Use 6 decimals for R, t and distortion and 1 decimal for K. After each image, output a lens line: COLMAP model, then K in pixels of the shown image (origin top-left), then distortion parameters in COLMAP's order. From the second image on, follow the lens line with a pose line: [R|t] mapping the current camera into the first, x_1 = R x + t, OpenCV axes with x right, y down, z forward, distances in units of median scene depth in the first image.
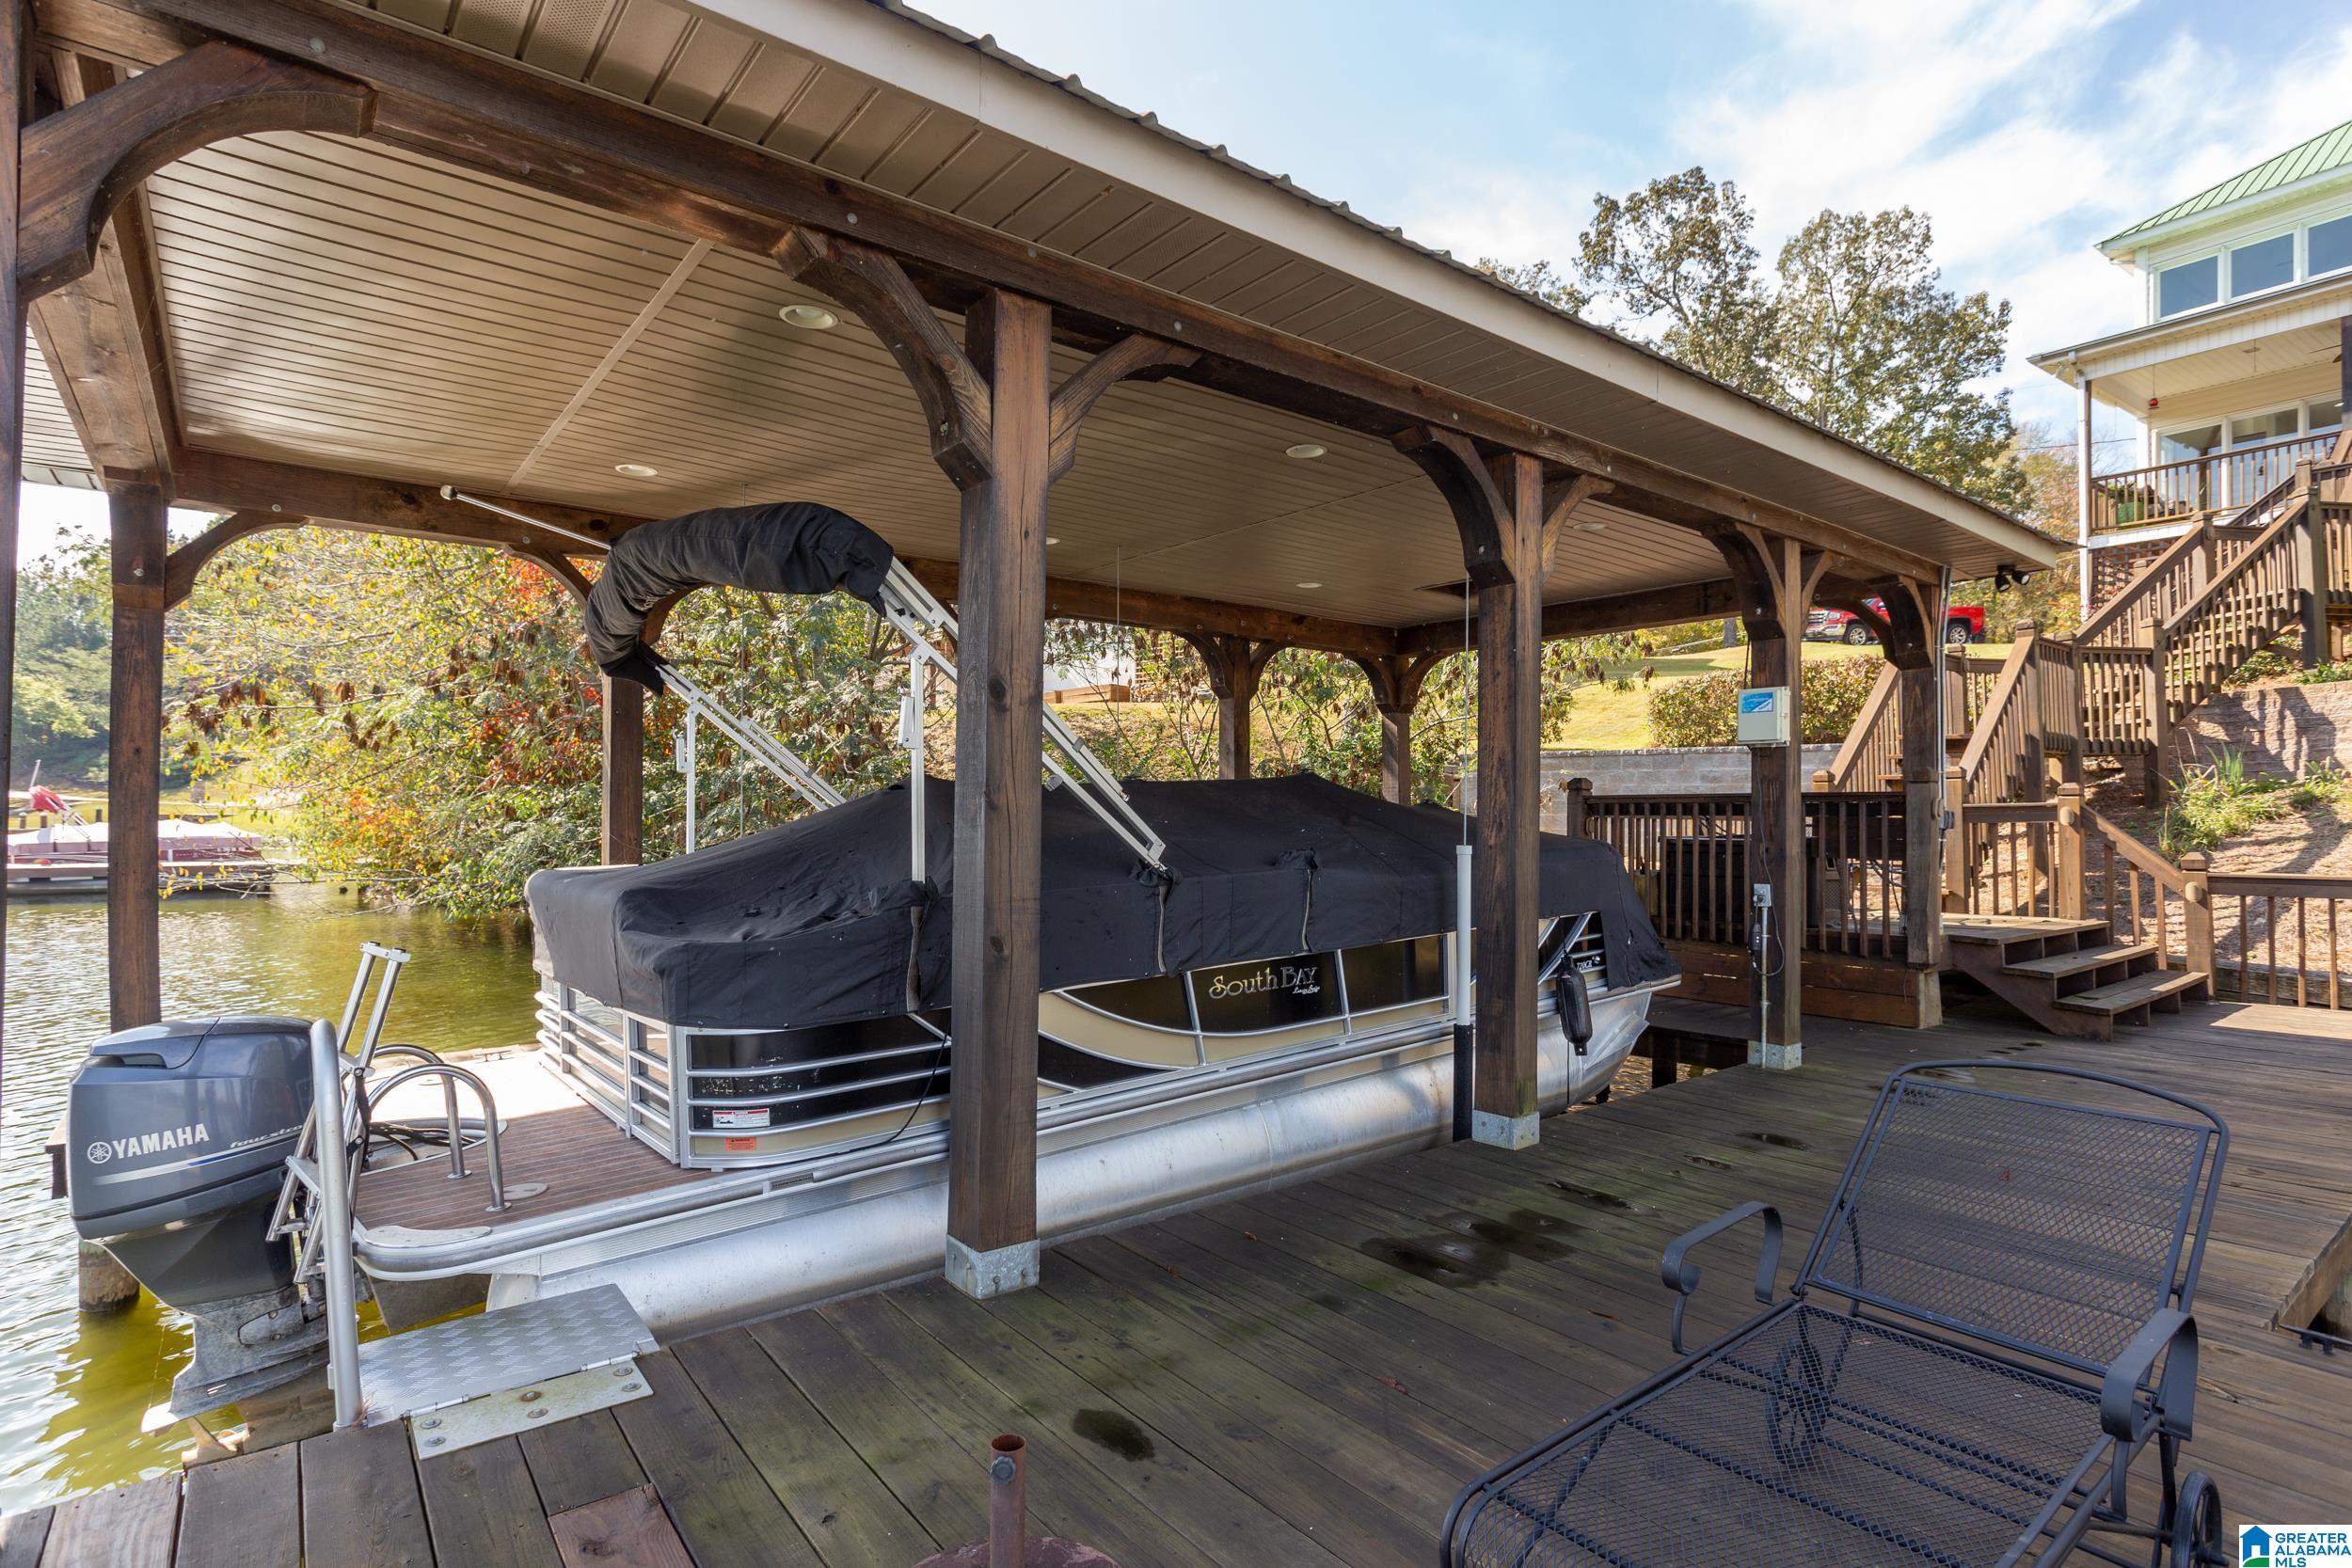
lens RADIAL K [[1161.3, 0, 1176.6], [0, 1161.3, 744.5], [0, 0, 1]] dist [0.006339, 0.000990]
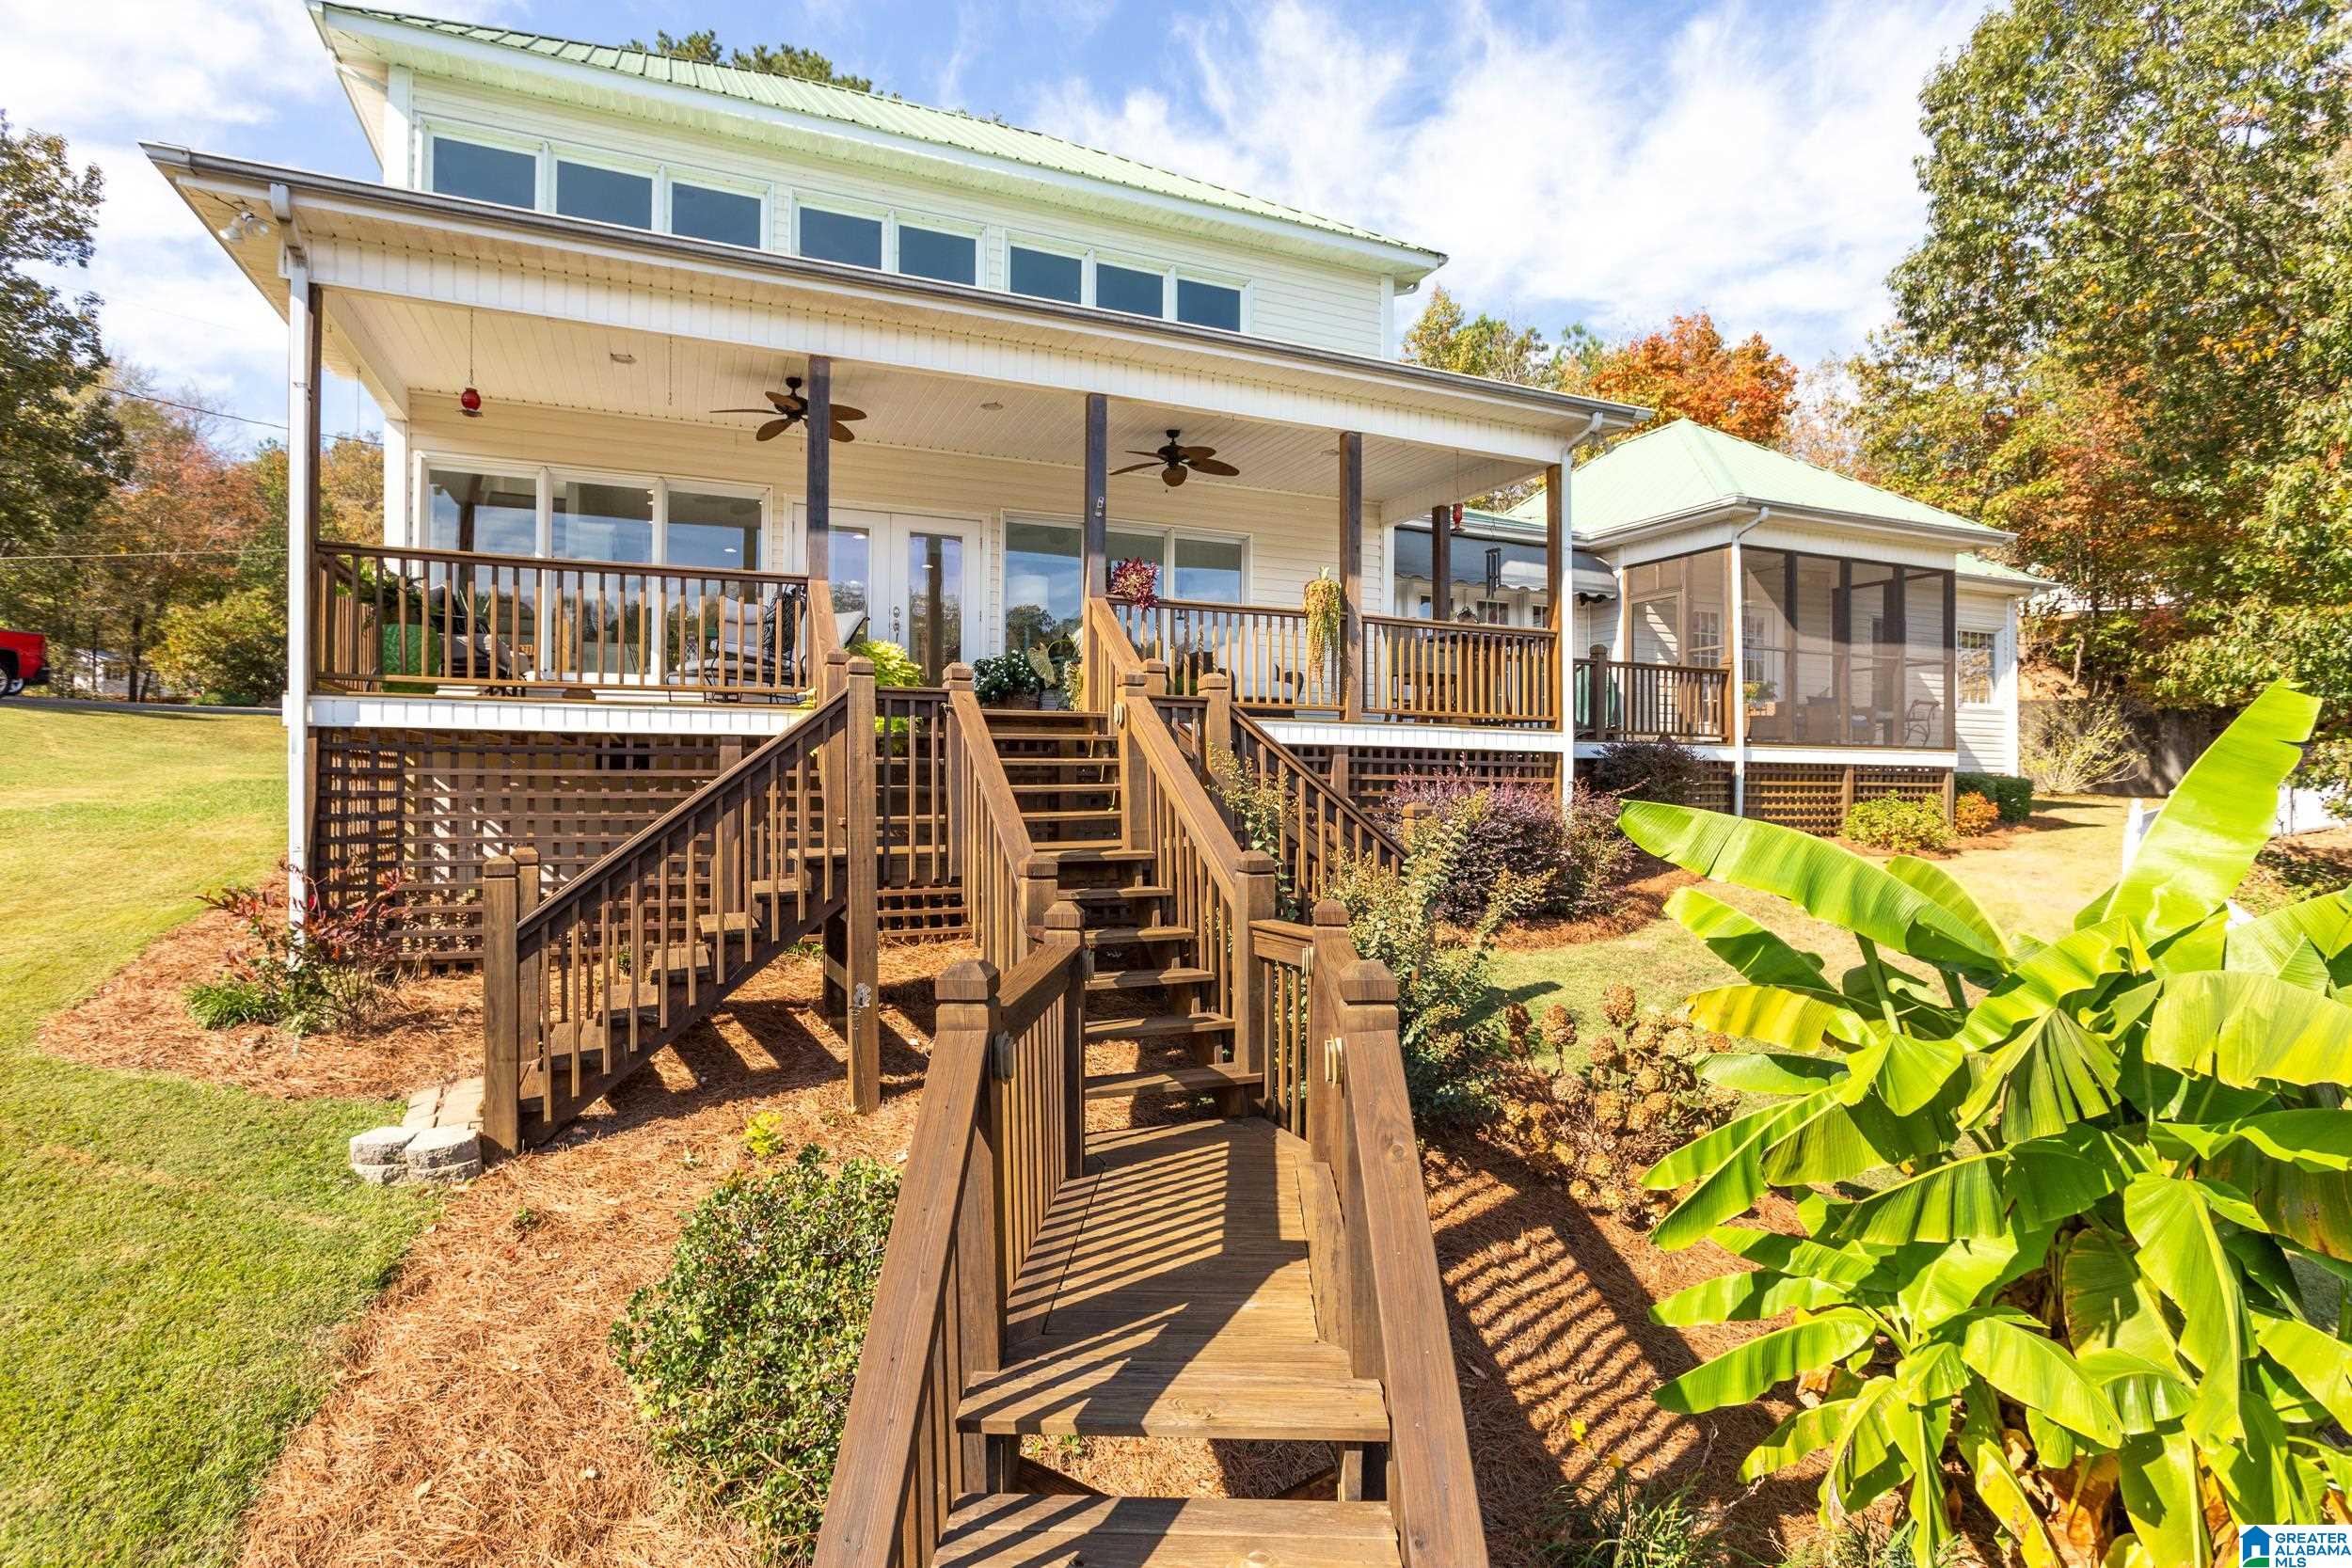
lens RADIAL K [[1161.3, 0, 1176.6], [0, 1161.3, 744.5], [0, 0, 1]] dist [0.006339, 0.000990]
pose [[0.200433, 0.005844, 0.979690, 0.164833], [-0.031767, 0.999495, 0.000537, -0.060437], [-0.979192, -0.031230, 0.200517, 0.228362]]
